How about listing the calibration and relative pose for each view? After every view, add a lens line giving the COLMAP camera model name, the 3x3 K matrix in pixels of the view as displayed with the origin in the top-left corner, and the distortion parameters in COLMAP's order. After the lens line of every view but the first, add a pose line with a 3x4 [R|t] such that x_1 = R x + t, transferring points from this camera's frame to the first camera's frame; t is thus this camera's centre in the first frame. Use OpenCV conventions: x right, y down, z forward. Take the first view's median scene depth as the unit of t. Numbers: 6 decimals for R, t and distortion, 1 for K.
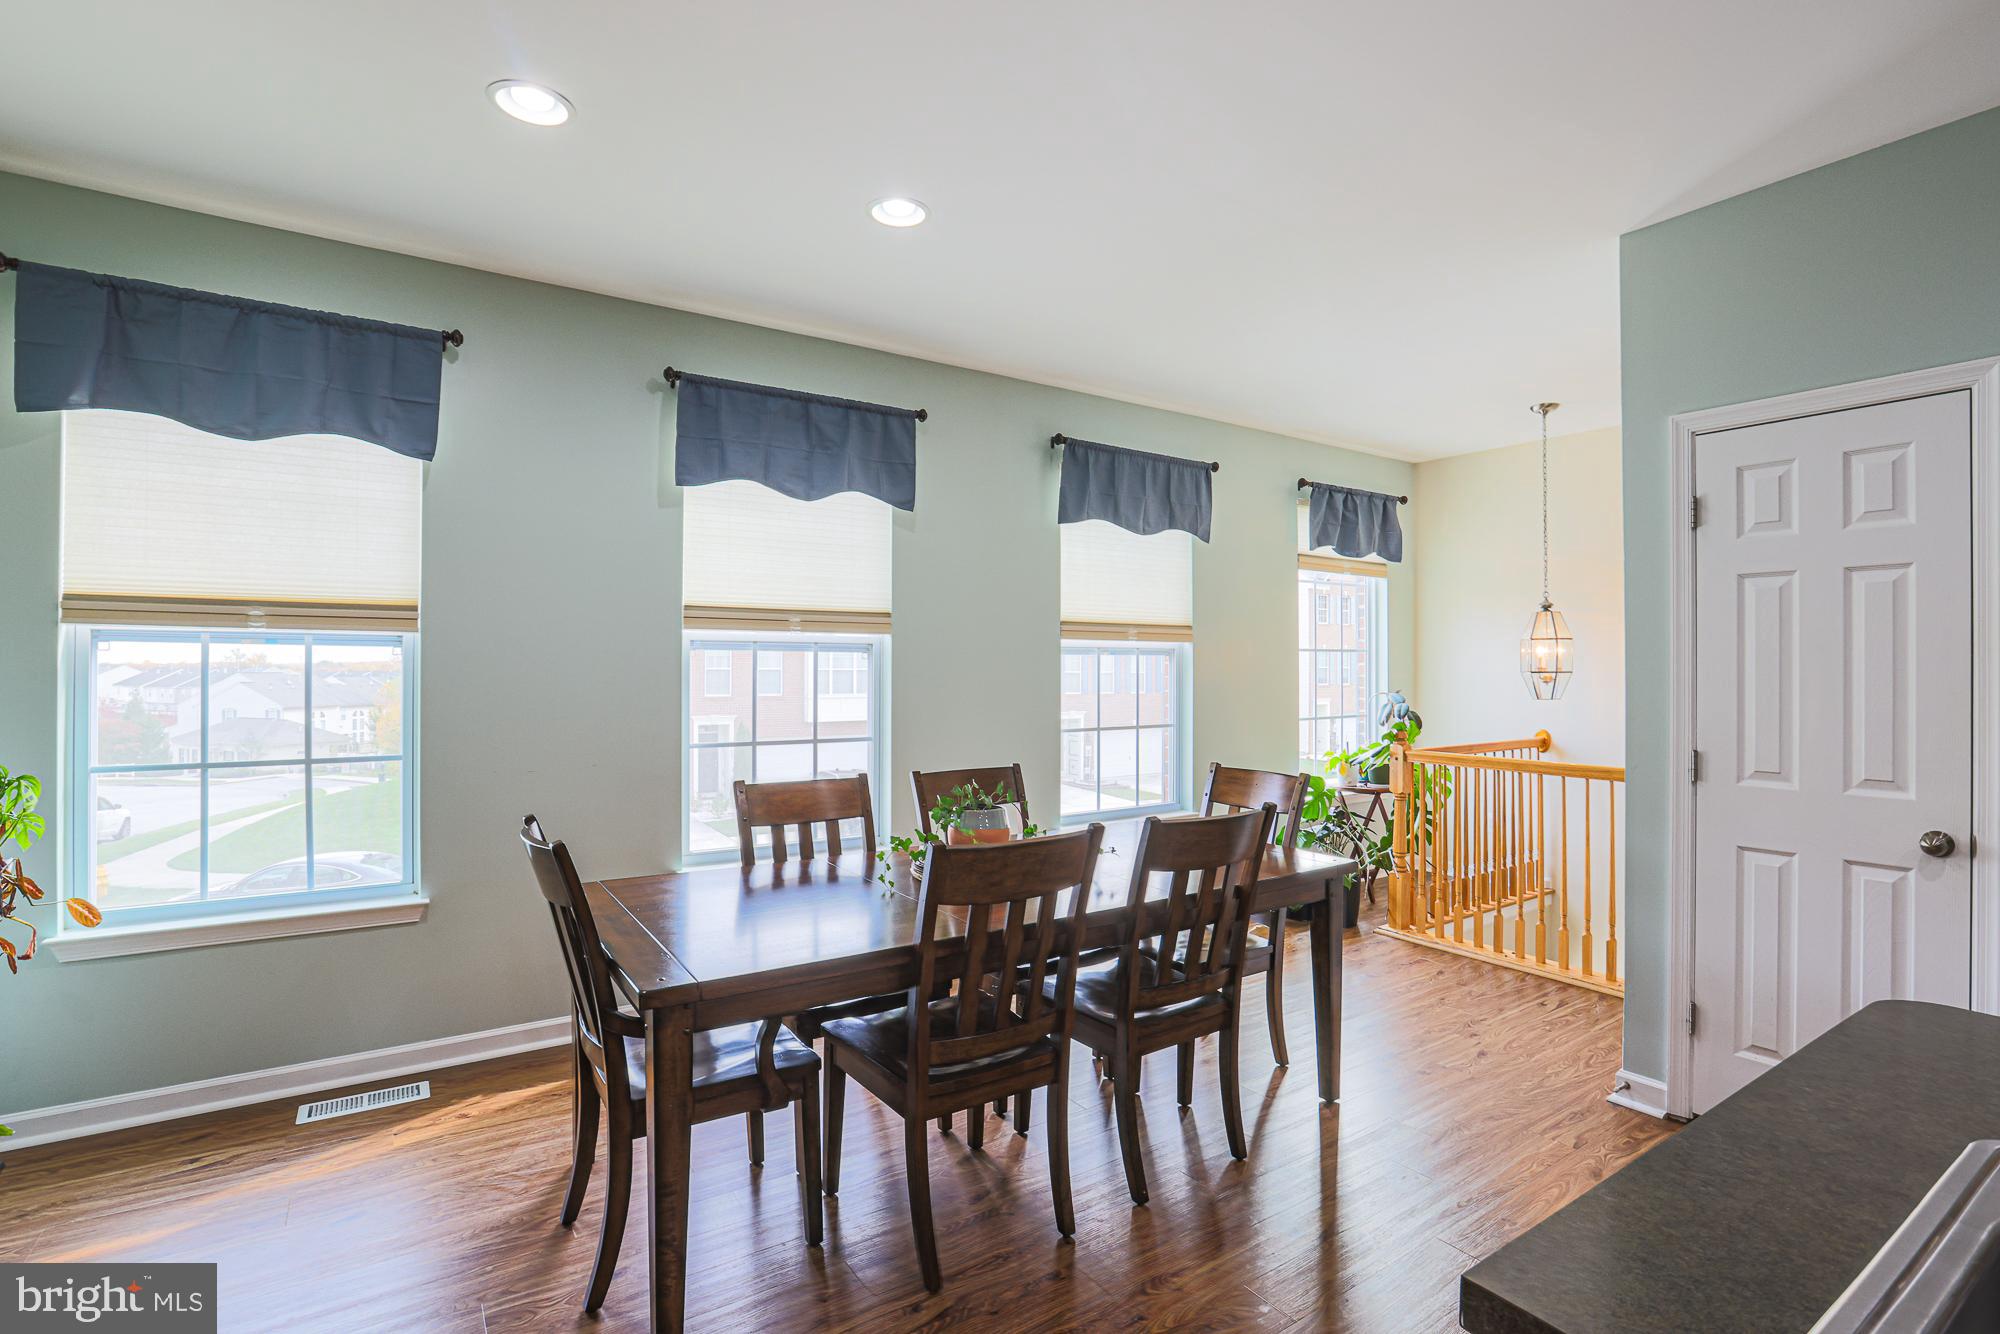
lens RADIAL K [[921.6, 0, 1004.3], [0, 921.6, 657.1], [0, 0, 1]] dist [-0.050311, 0.016109]
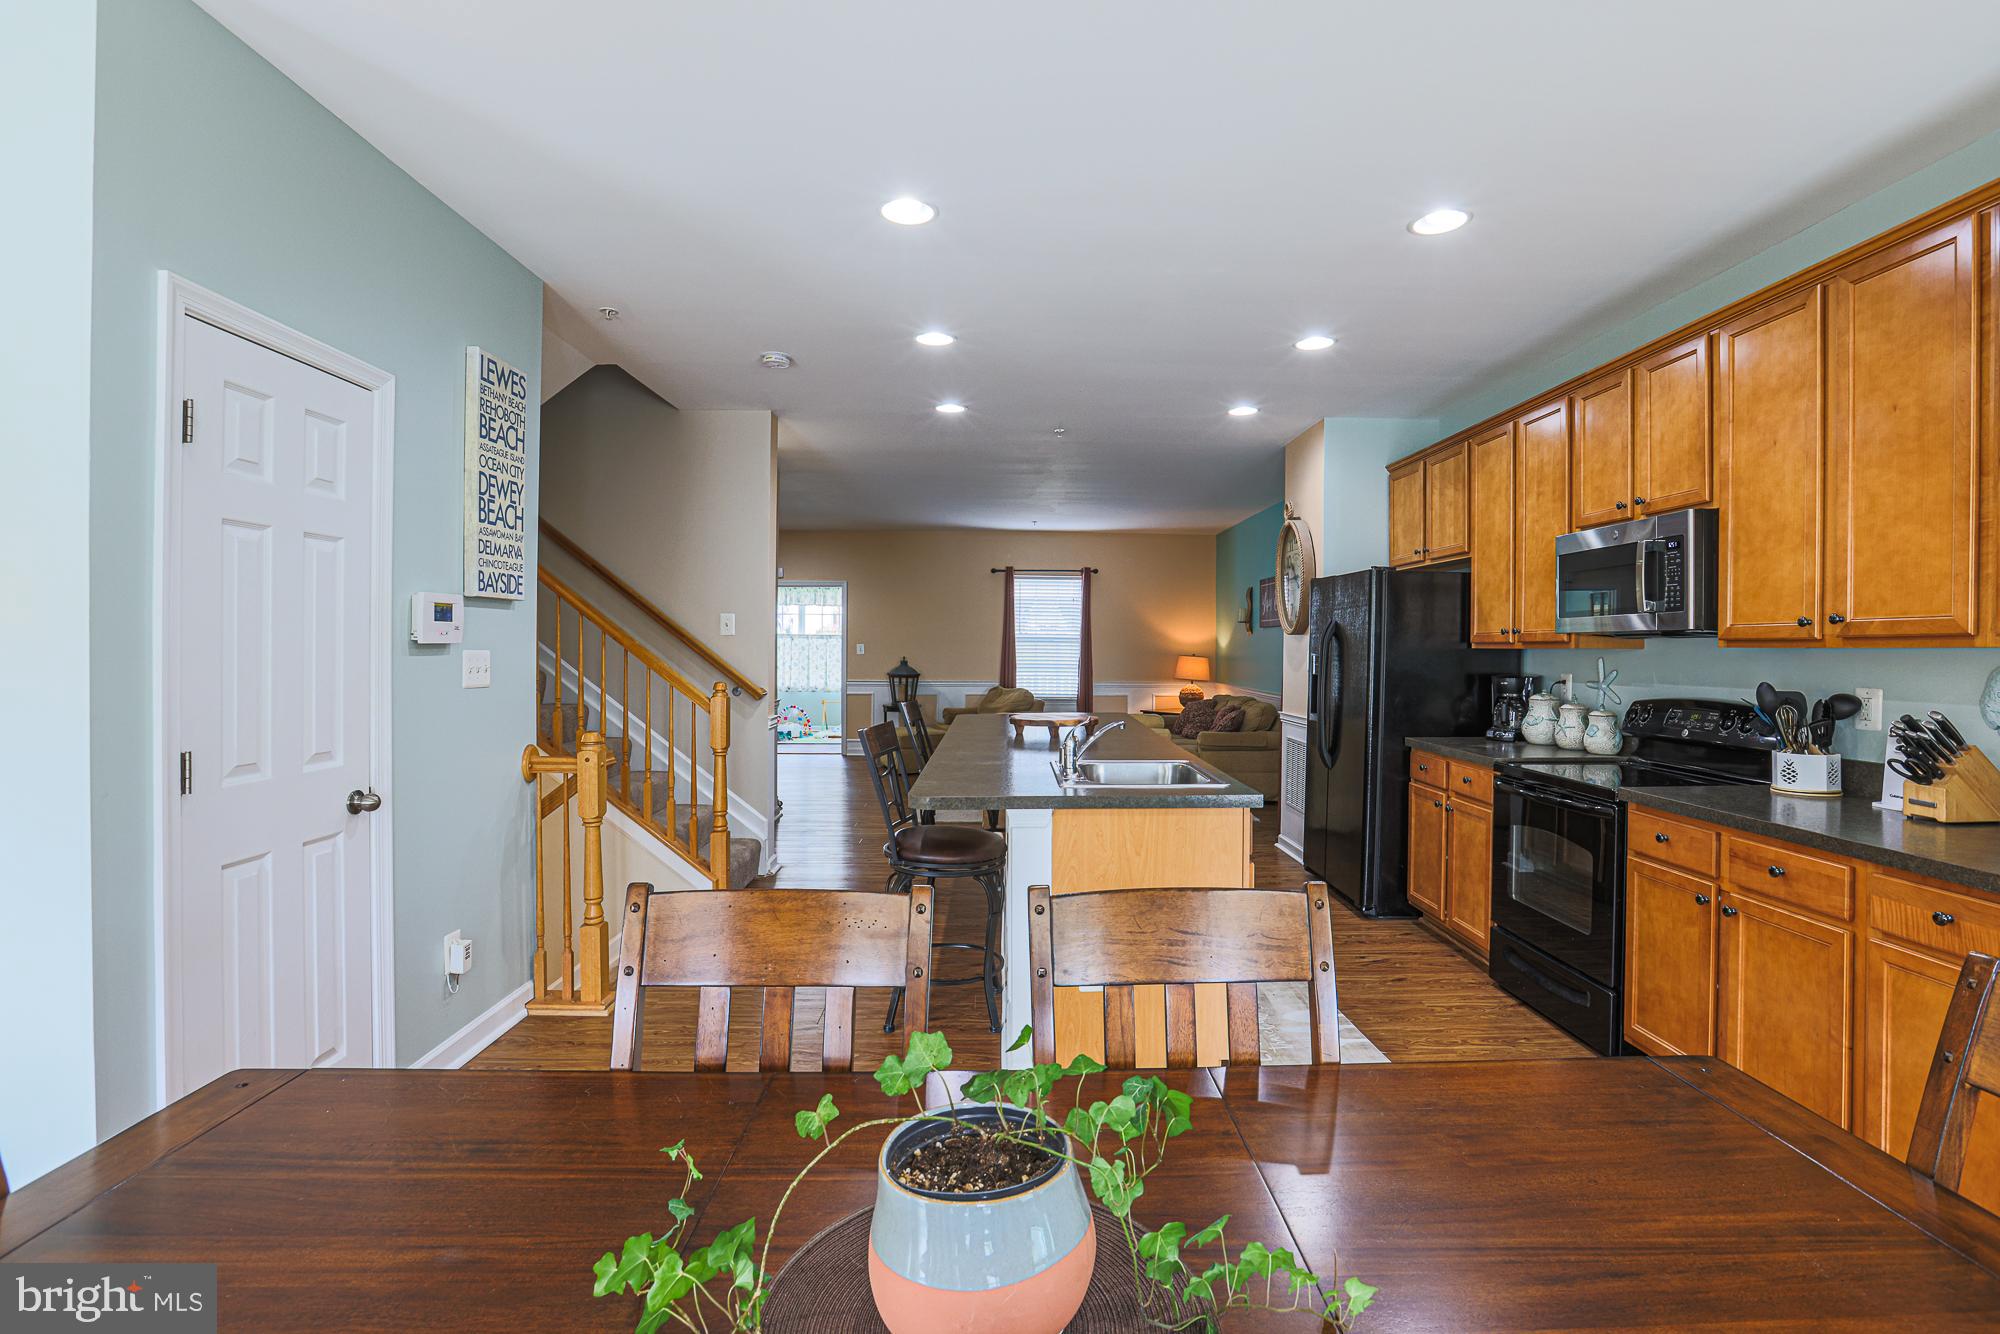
lens RADIAL K [[921.6, 0, 1035.0], [0, 921.6, 655.8], [0, 0, 1]] dist [-0.050311, 0.016109]
pose [[-0.848065, -0.012953, 0.529734, -0.099725], [-0.014618, 0.999893, 0.001046, 0.009252], [-0.529691, -0.006856, -0.848163, 0.718638]]
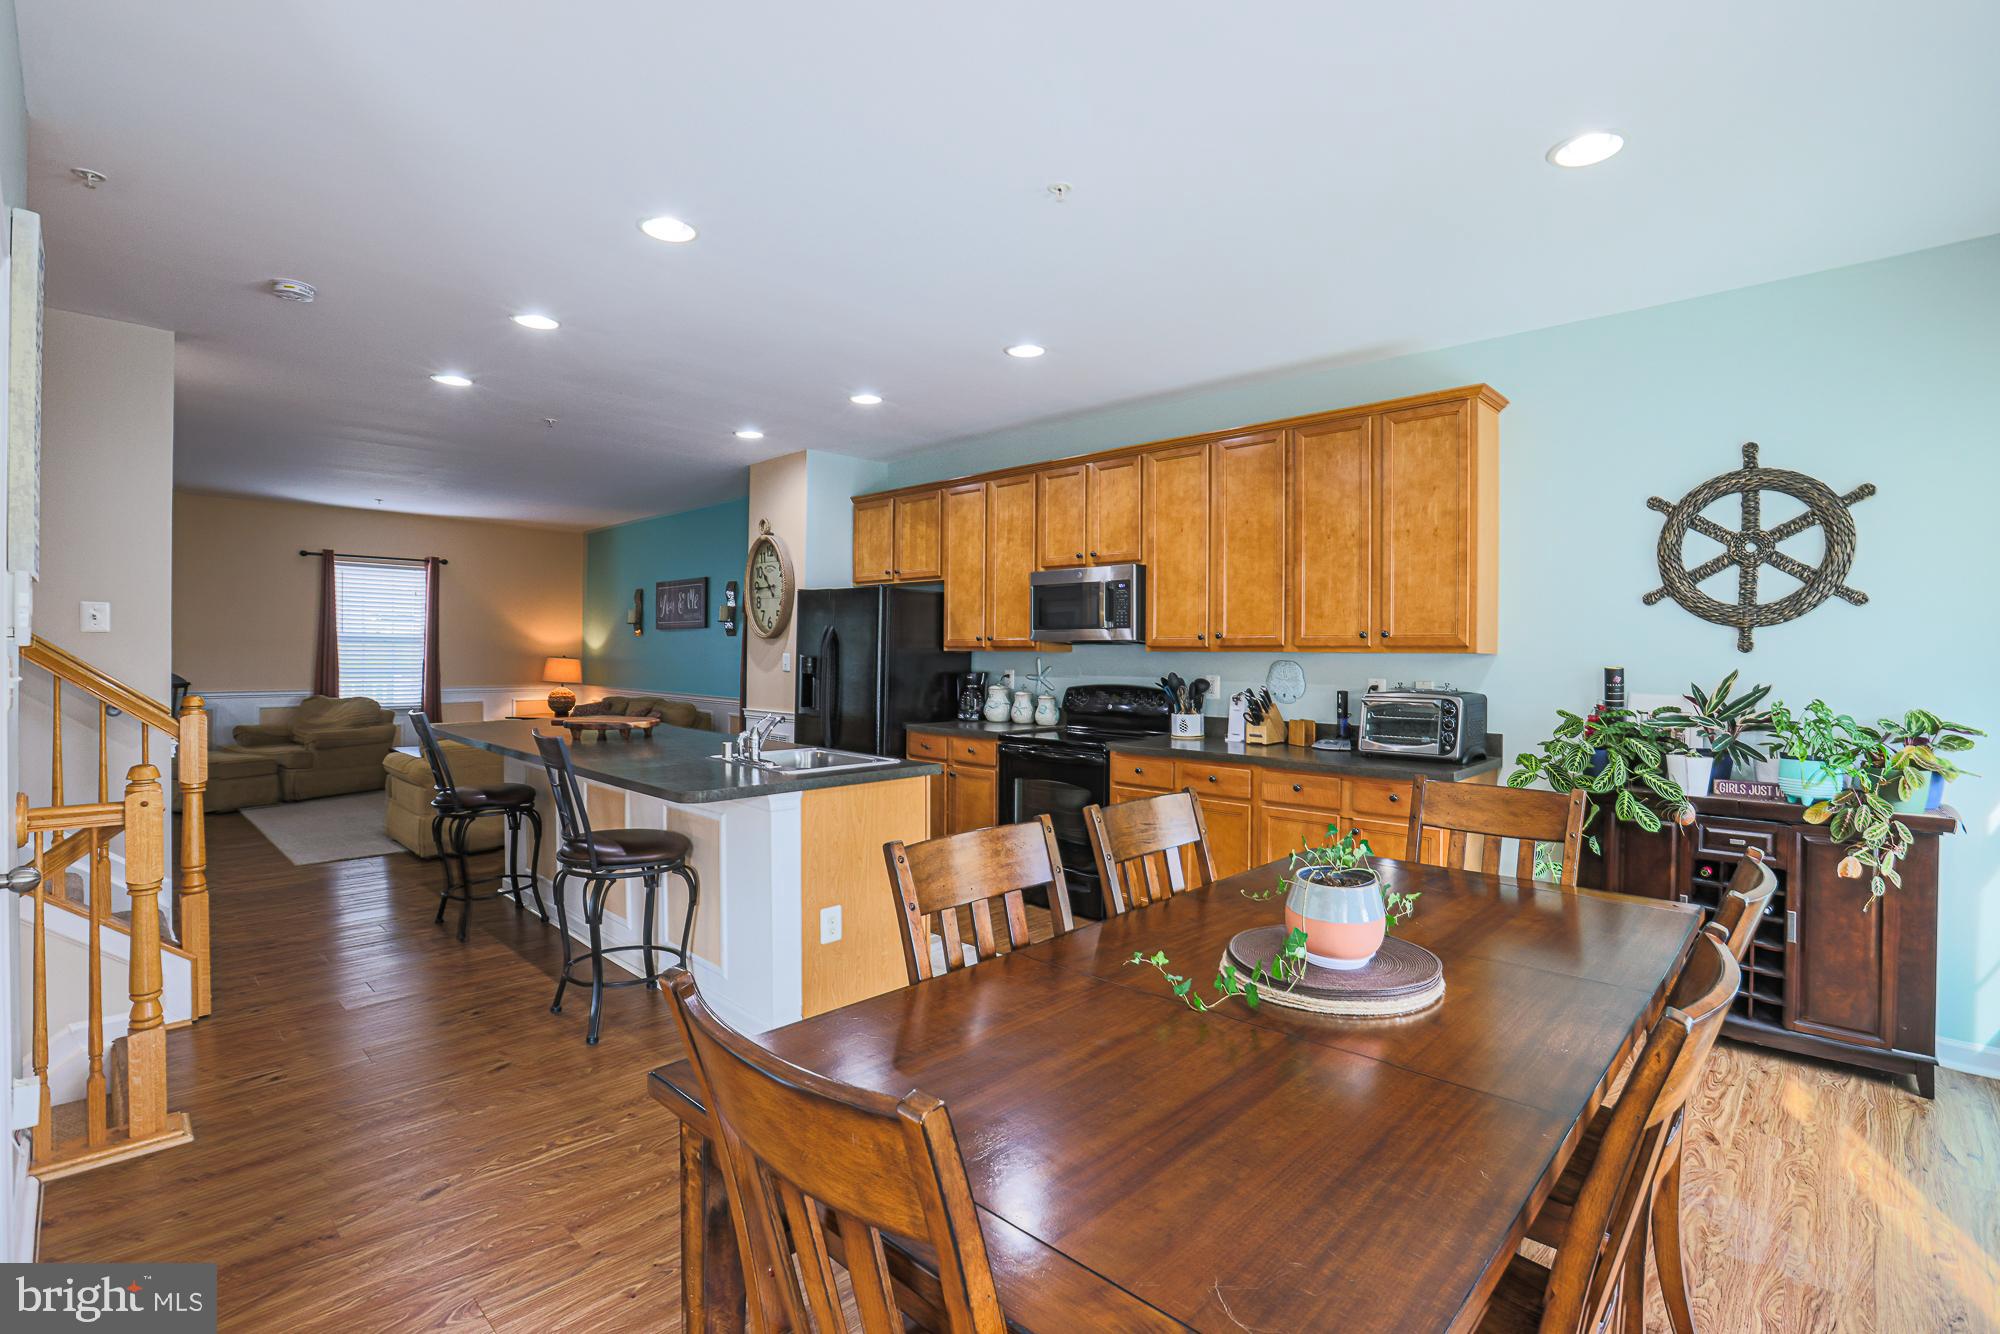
lens RADIAL K [[921.6, 0, 1017.1], [0, 921.6, 667.3], [0, 0, 1]] dist [-0.050311, 0.016109]
pose [[-0.977461, -0.005292, -0.211048, 0.195859], [-0.006706, 0.999960, 0.005987, 0.009726], [0.211008, 0.007268, -0.977457, 0.922648]]
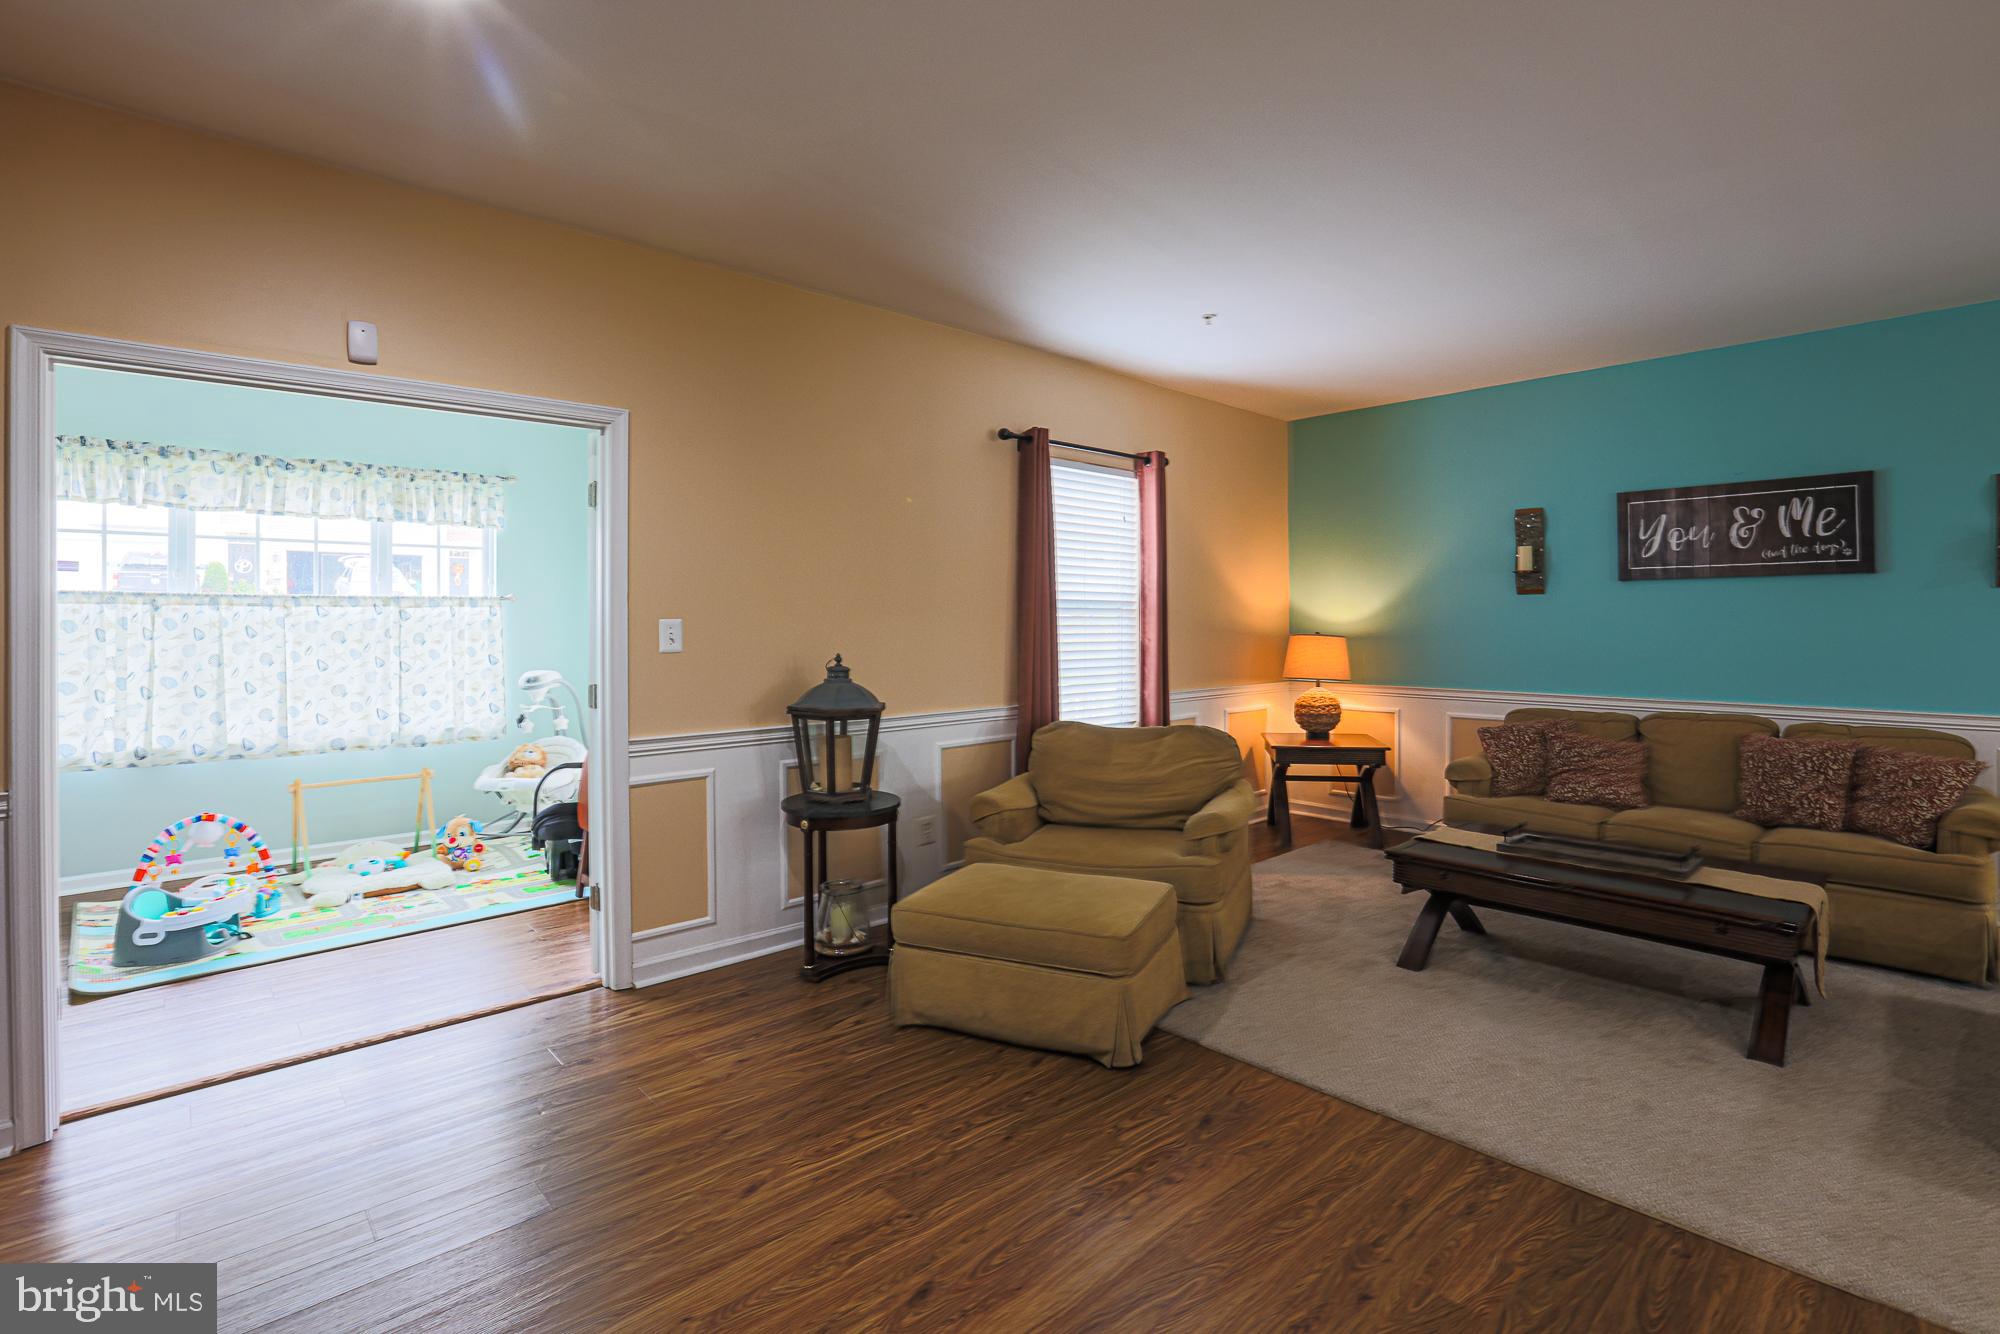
lens RADIAL K [[921.6, 0, 1026.1], [0, 921.6, 619.1], [0, 0, 1]] dist [-0.050311, 0.016109]
pose [[-0.986480, 0.001605, -0.163876, 1.435911], [0.003451, 0.999934, -0.010981, -0.003701], [0.163847, -0.011398, -0.986420, -0.323519]]
